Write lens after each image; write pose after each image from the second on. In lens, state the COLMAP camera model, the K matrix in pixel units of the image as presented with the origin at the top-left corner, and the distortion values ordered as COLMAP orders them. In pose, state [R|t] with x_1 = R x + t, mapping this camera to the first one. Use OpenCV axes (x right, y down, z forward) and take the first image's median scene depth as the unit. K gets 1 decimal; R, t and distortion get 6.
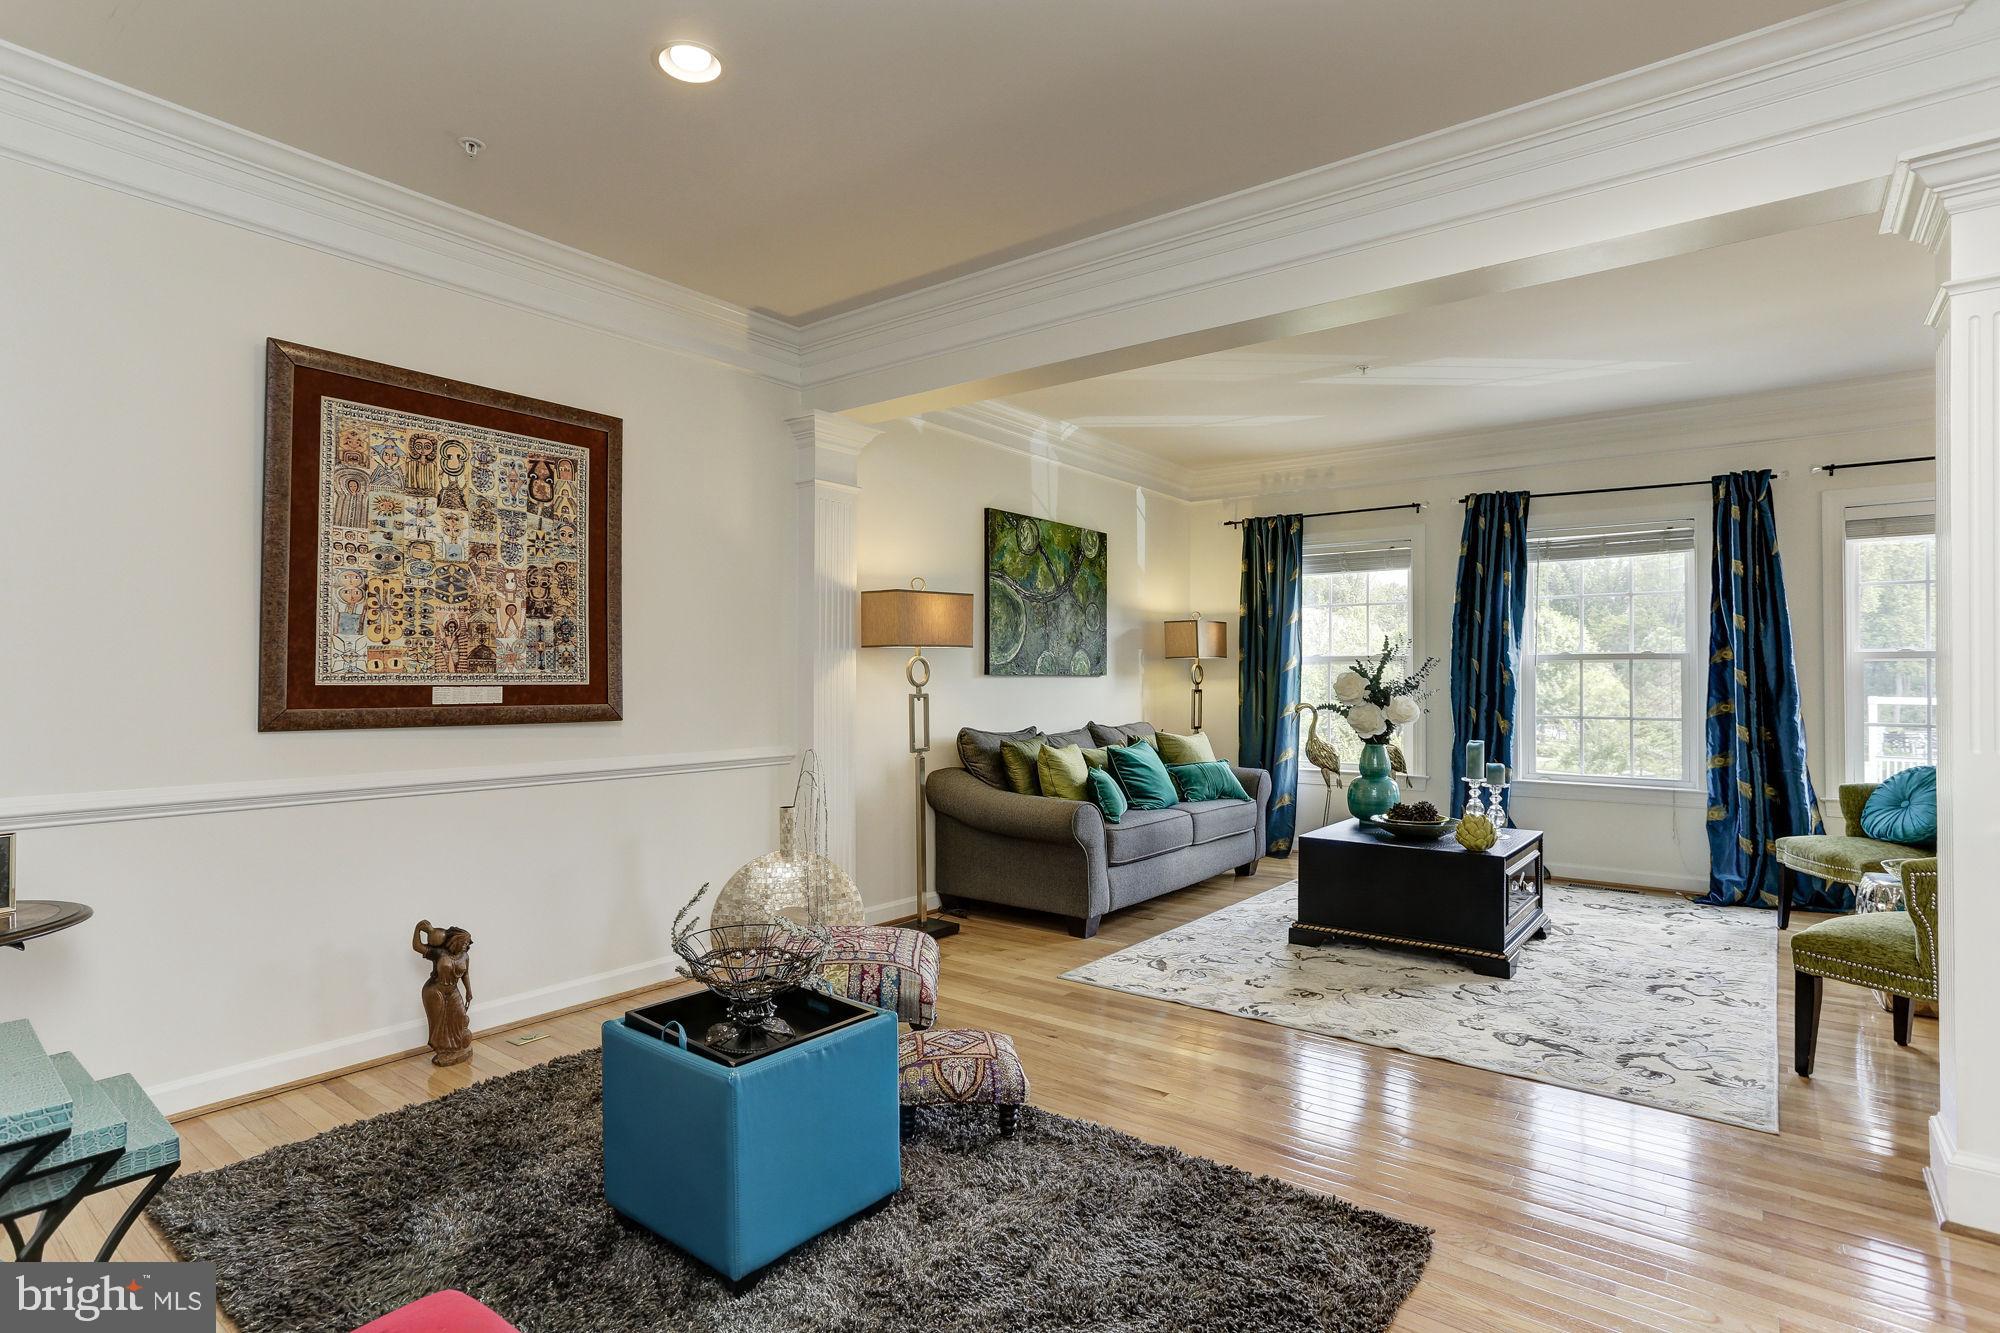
lens RADIAL K [[996.8, 0, 970.2], [0, 996.8, 676.2], [0, 0, 1]] dist [-0.037528, 0.021594]
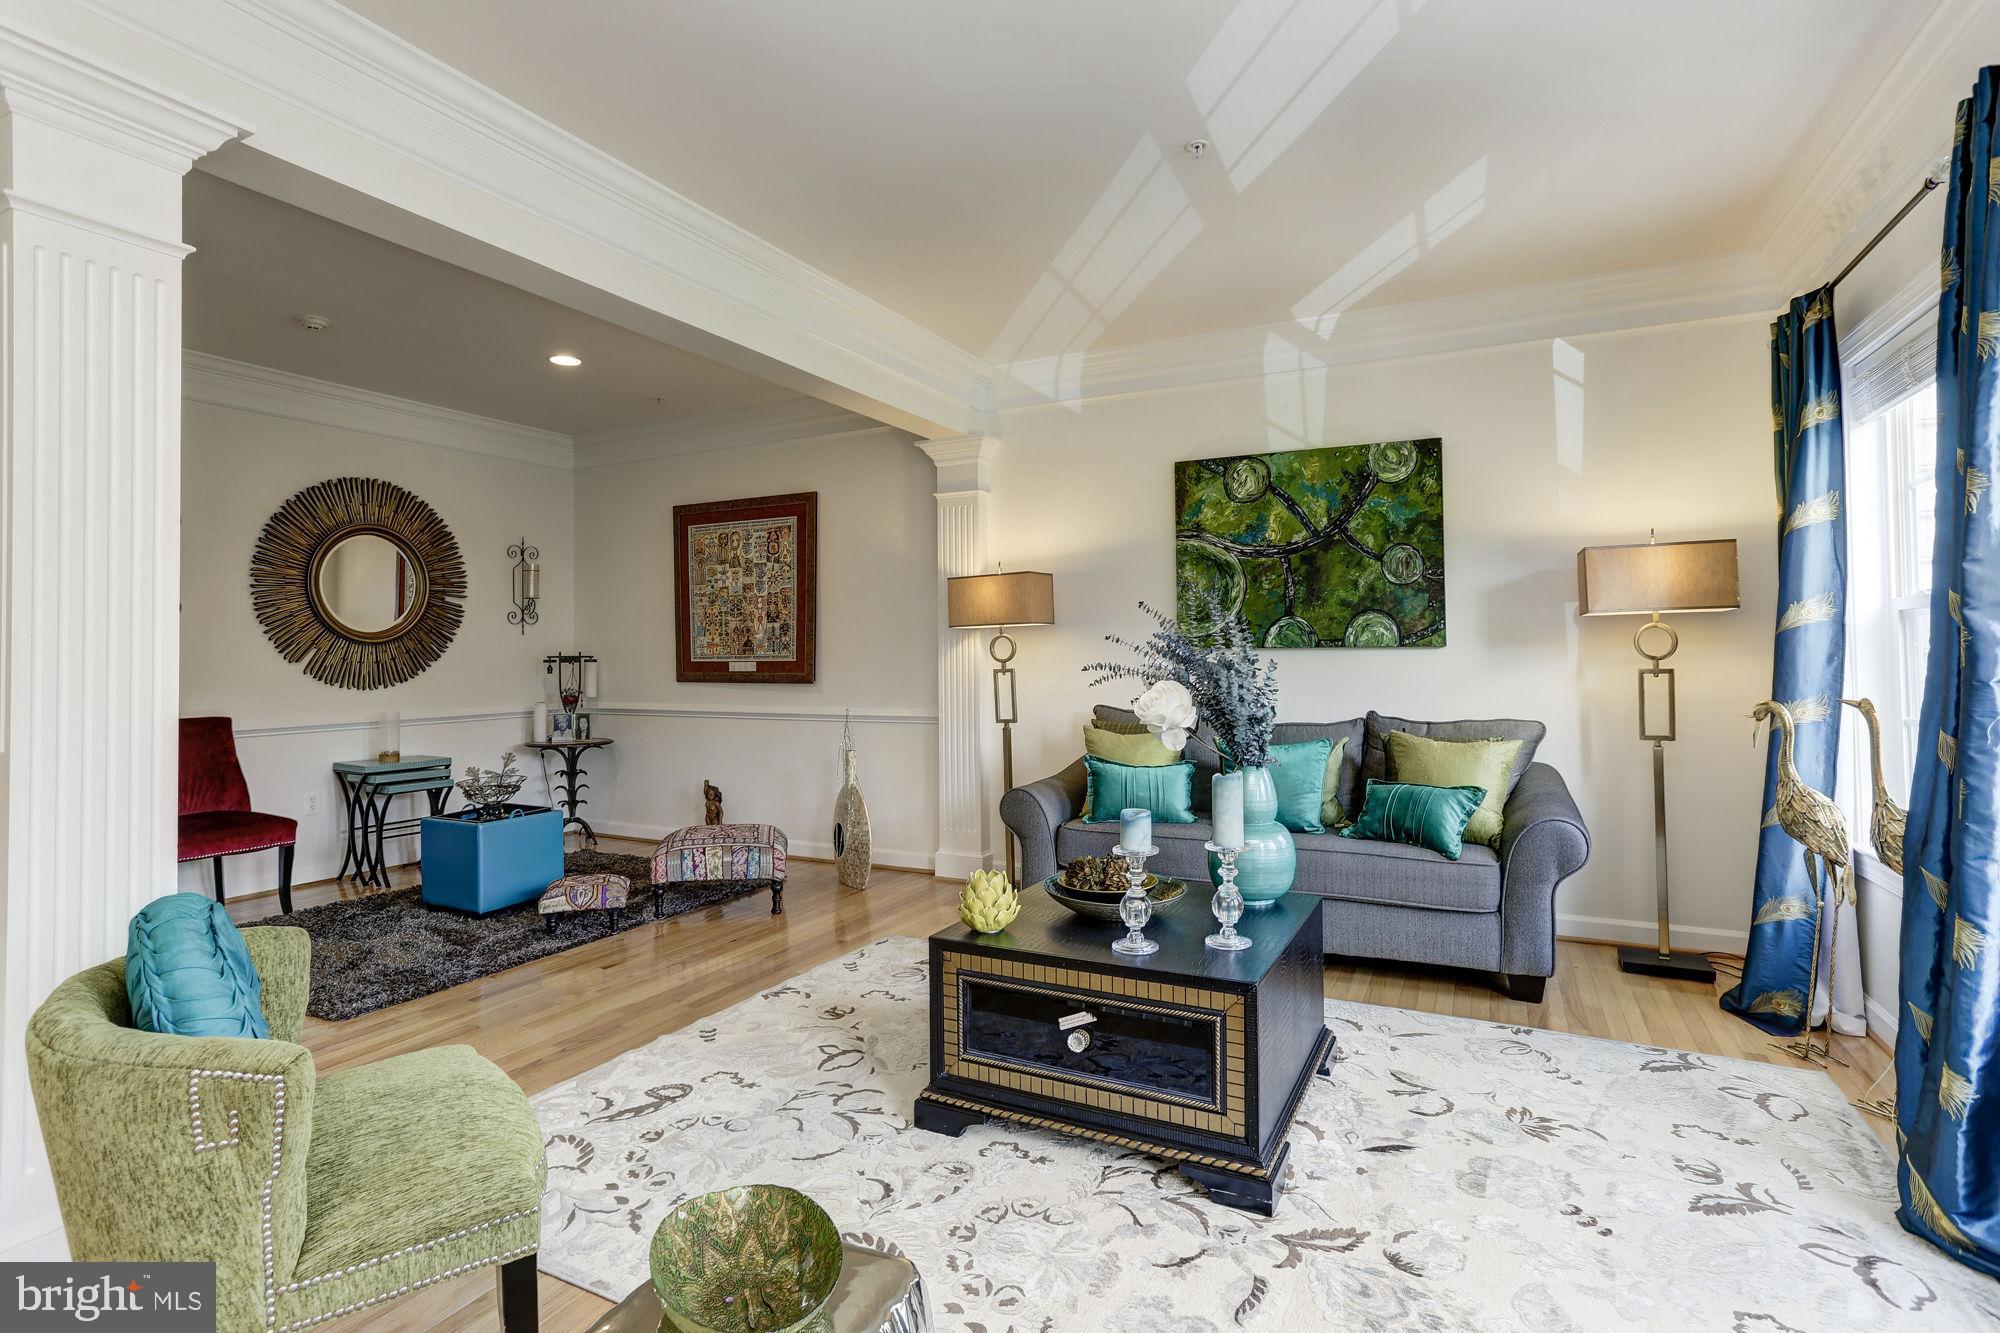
lens RADIAL K [[996.8, 0, 1014.6], [0, 996.8, 645.5], [0, 0, 1]] dist [-0.037528, 0.021594]
pose [[0.209234, -0.008889, -0.977825, 1.310225], [0.013641, 0.999888, -0.006171, -0.001708], [0.977770, -0.012047, 0.209332, 1.019584]]
